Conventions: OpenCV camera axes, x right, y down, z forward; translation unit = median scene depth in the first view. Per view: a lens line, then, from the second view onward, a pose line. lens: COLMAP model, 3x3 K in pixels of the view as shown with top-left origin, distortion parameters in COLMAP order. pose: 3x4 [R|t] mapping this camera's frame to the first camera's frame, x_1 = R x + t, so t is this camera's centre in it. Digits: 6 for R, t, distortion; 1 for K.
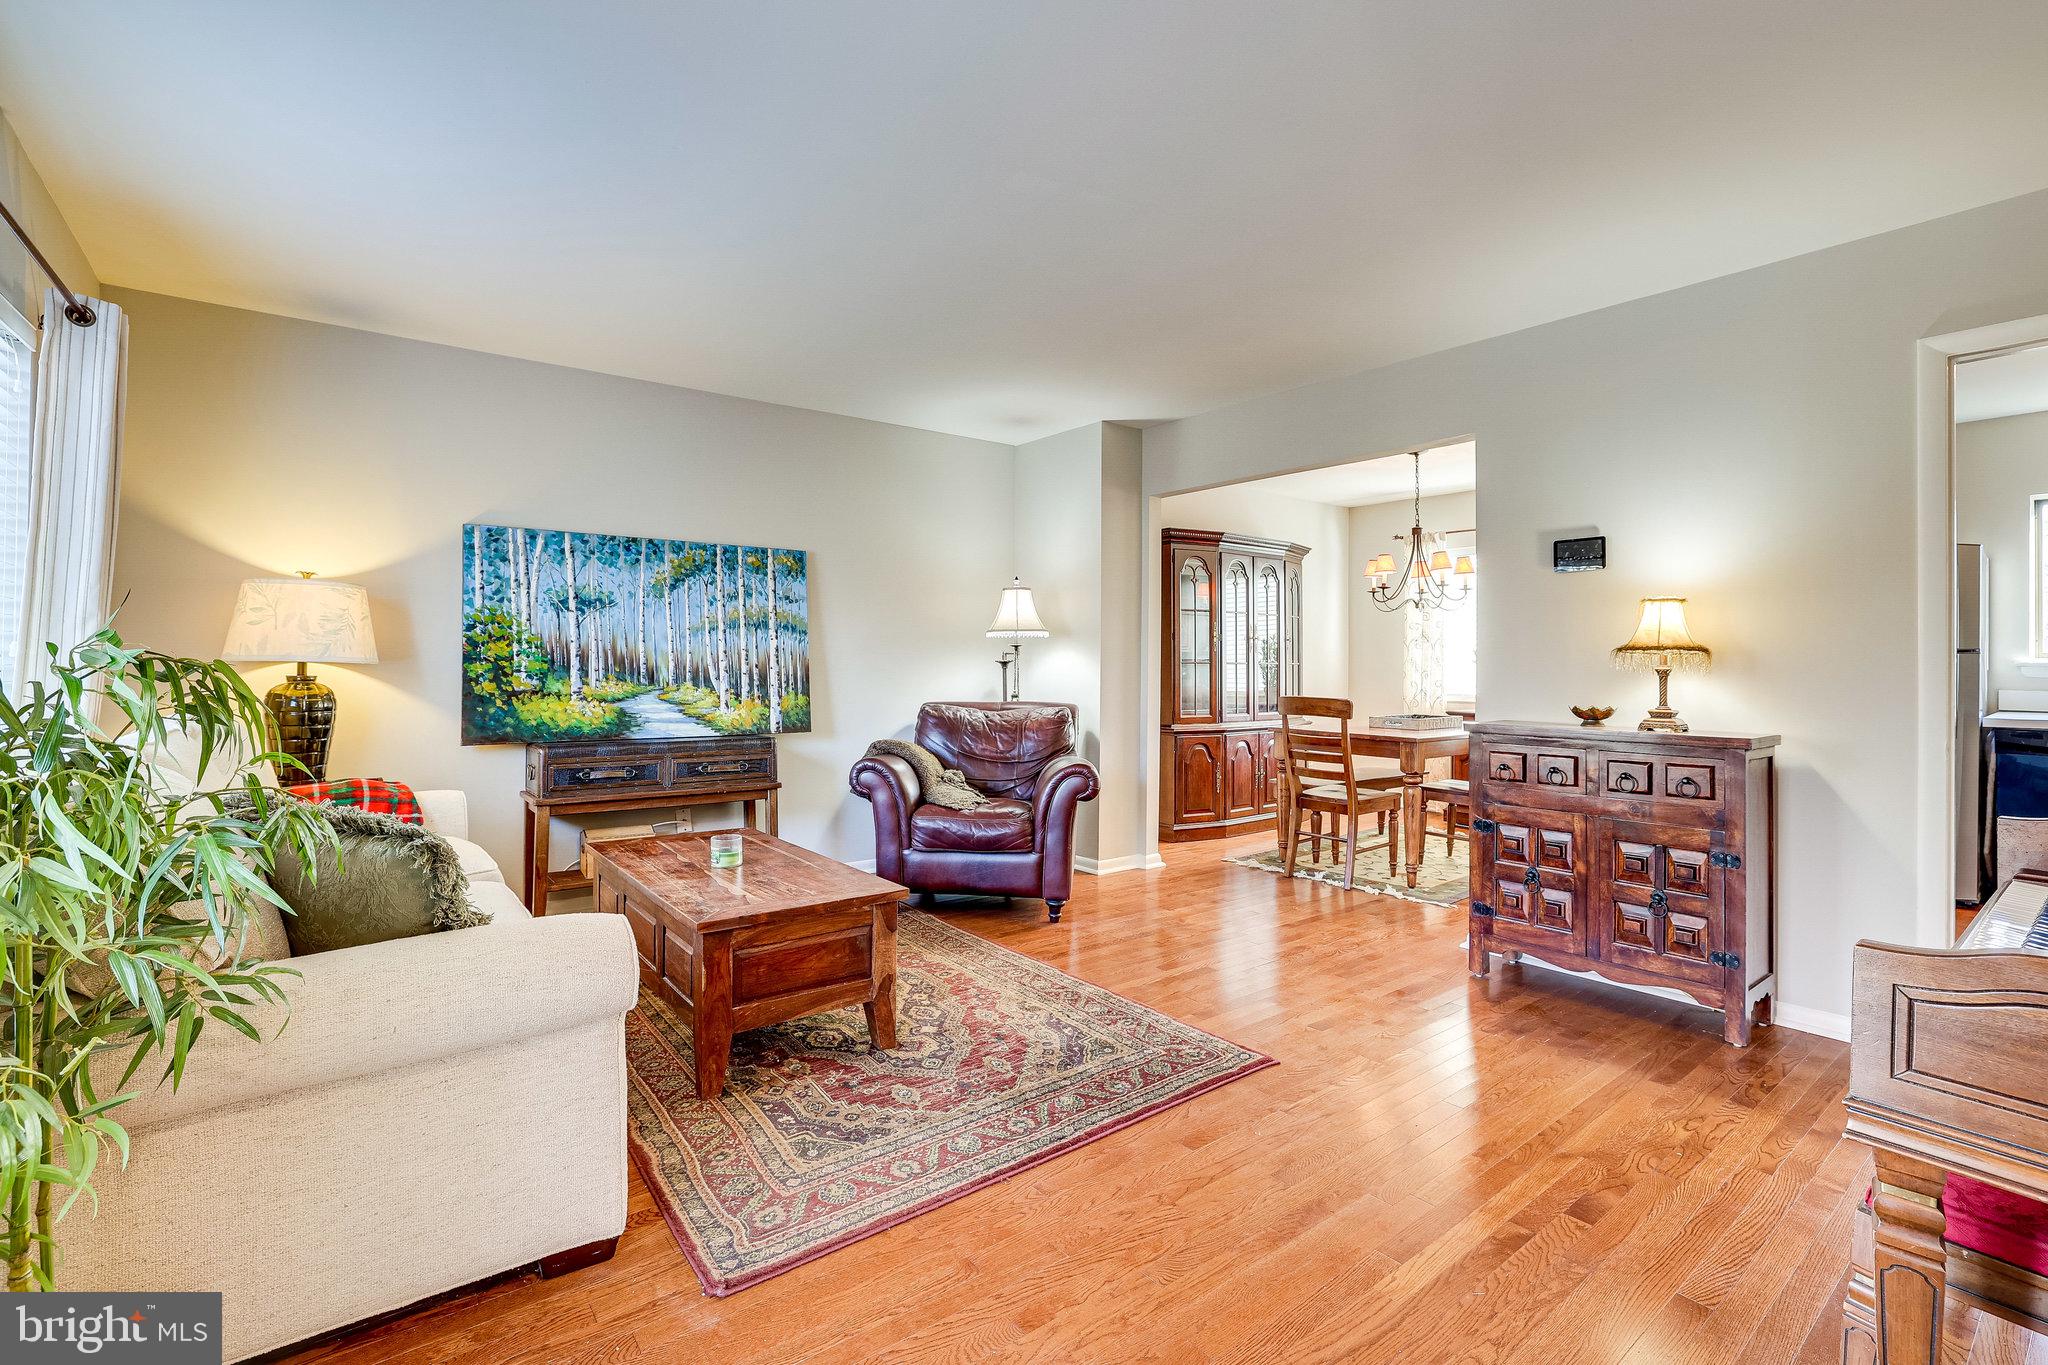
lens RADIAL K [[917.2, 0, 1023.1], [0, 917.2, 649.5], [0, 0, 1]] dist [-0.034951, 0.016014]
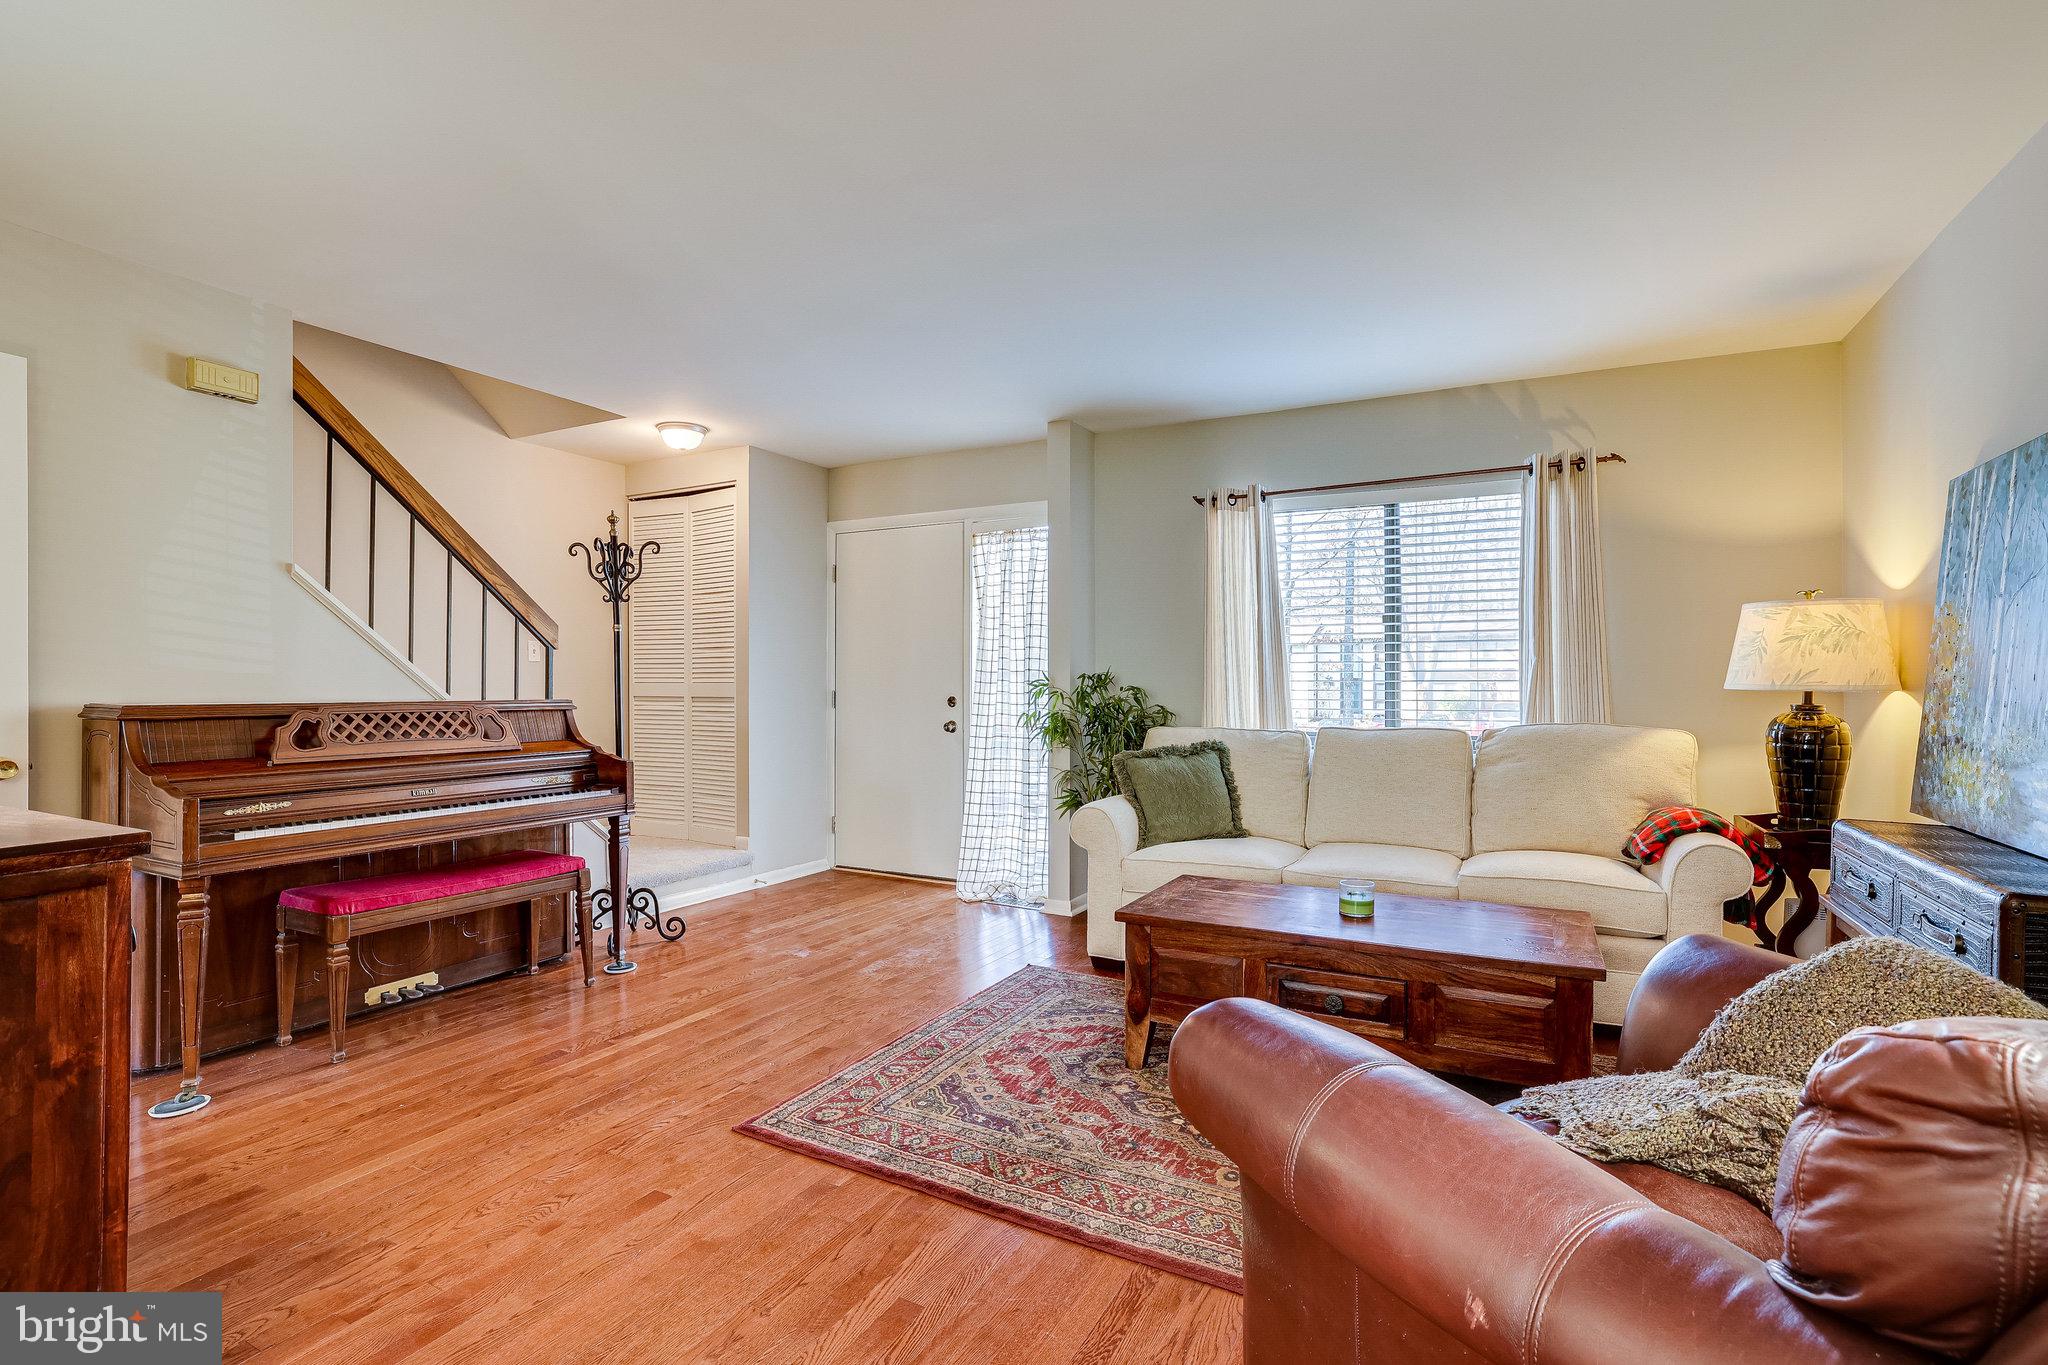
lens RADIAL K [[937.7, 0, 1023.3], [0, 937.7, 686.7], [0, 0, 1]] dist [-0.030491, 0.015923]
pose [[-0.912854, -0.008128, -0.408204, 0.256916], [-0.002273, 0.999888, -0.014825, 0.021291], [0.408279, -0.012605, -0.912770, 1.262933]]
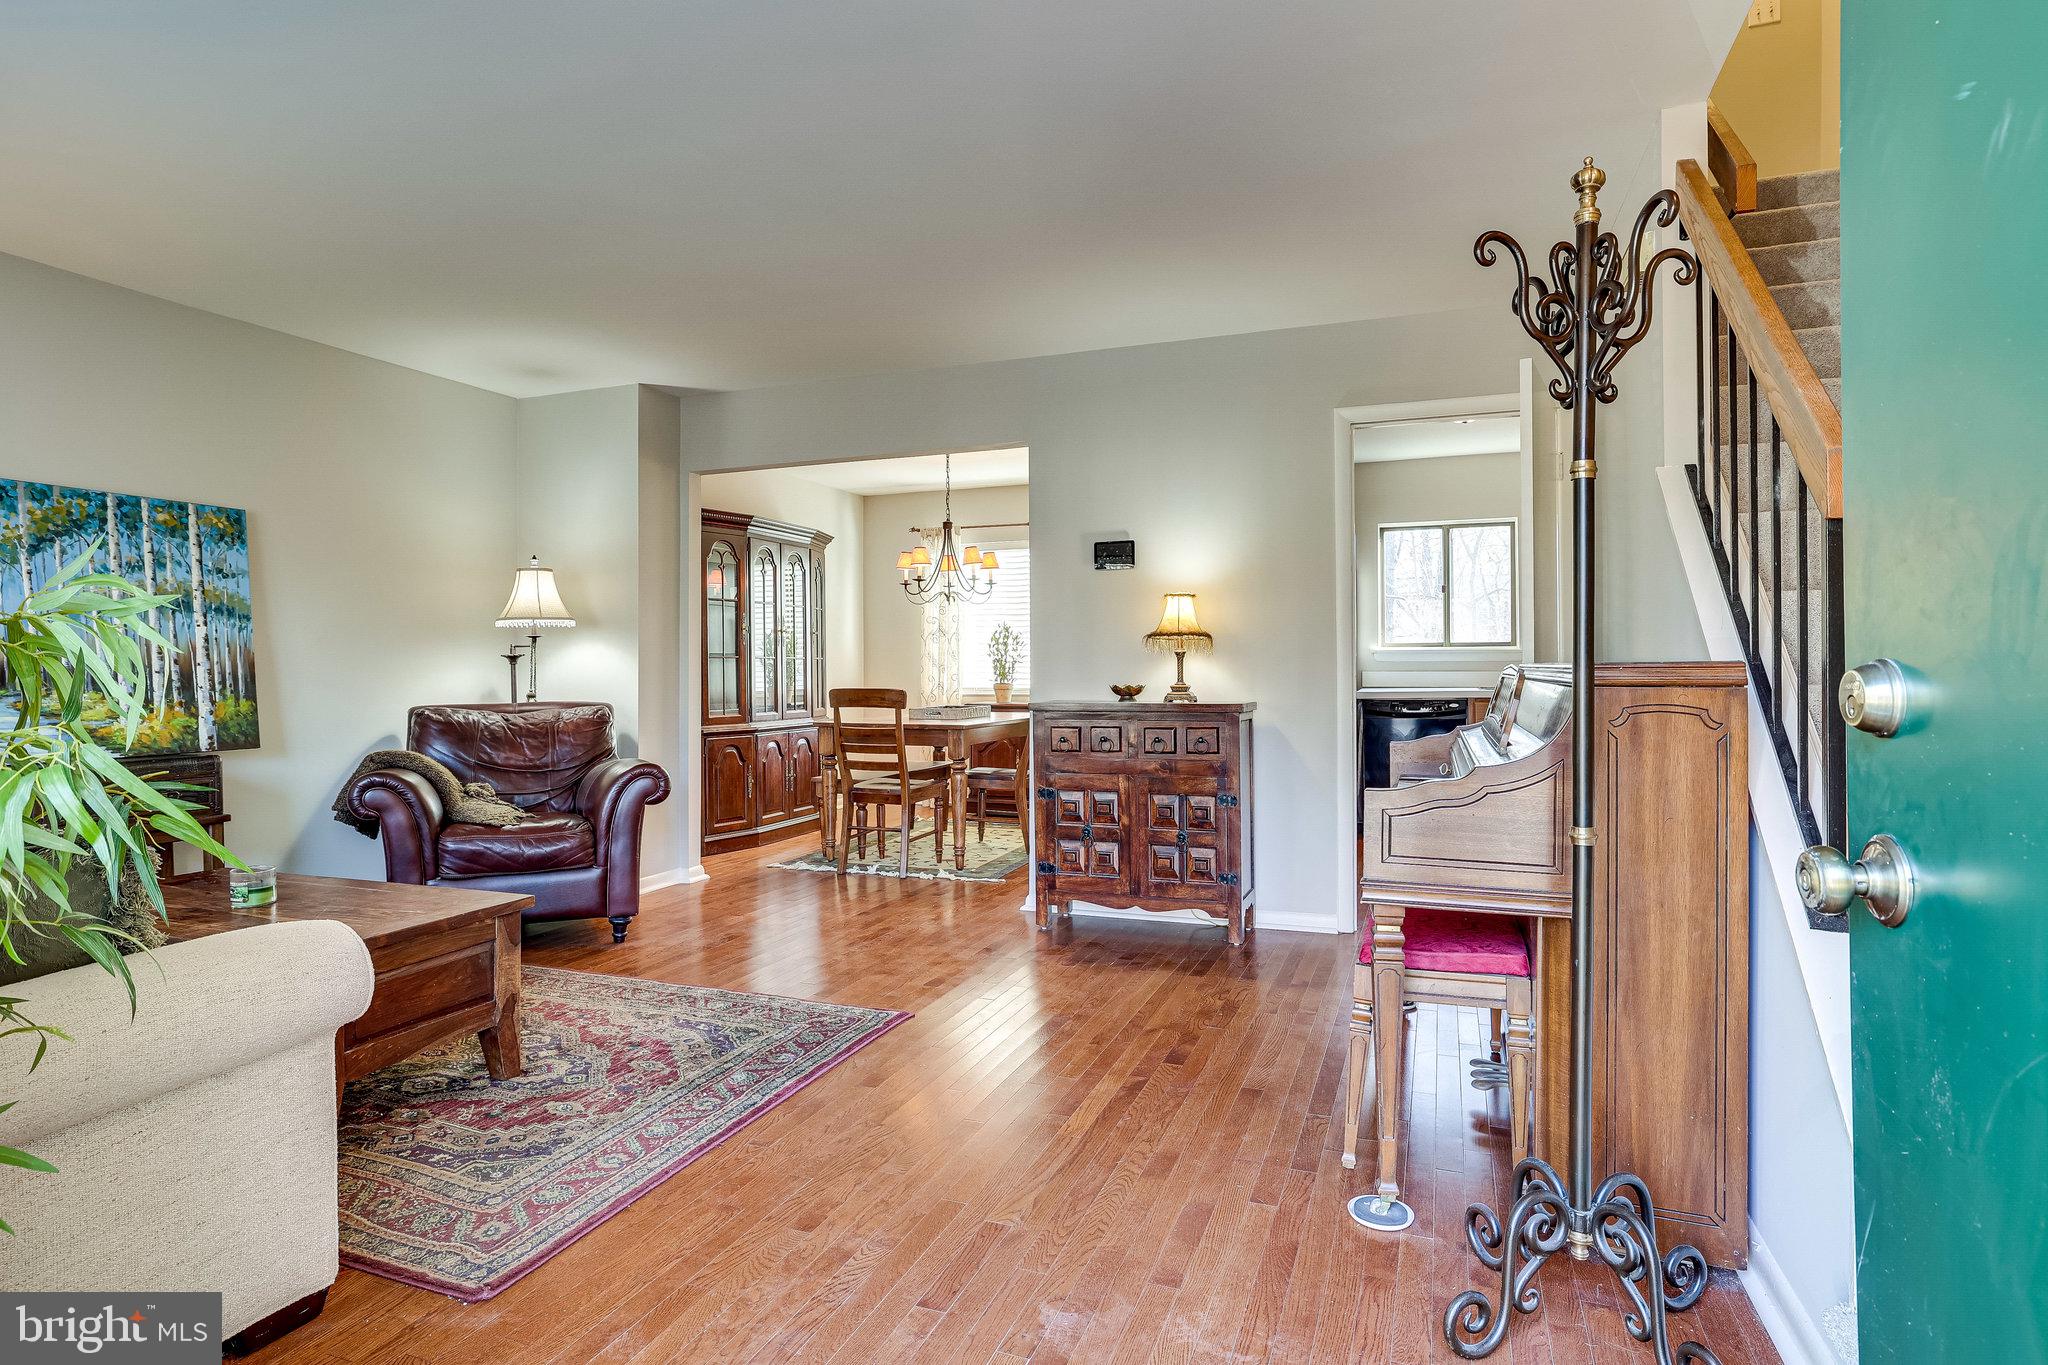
lens RADIAL K [[1085.3, 0, 1003.0], [0, 1085.3, 654.3], [0, 0, 1]] dist [-0.002584, 0.013233]
pose [[0.863307, -0.006105, 0.504642, -0.177135], [0.005377, 0.999981, 0.002899, 0.014926], [-0.504650, 0.000211, 0.863324, -0.107087]]
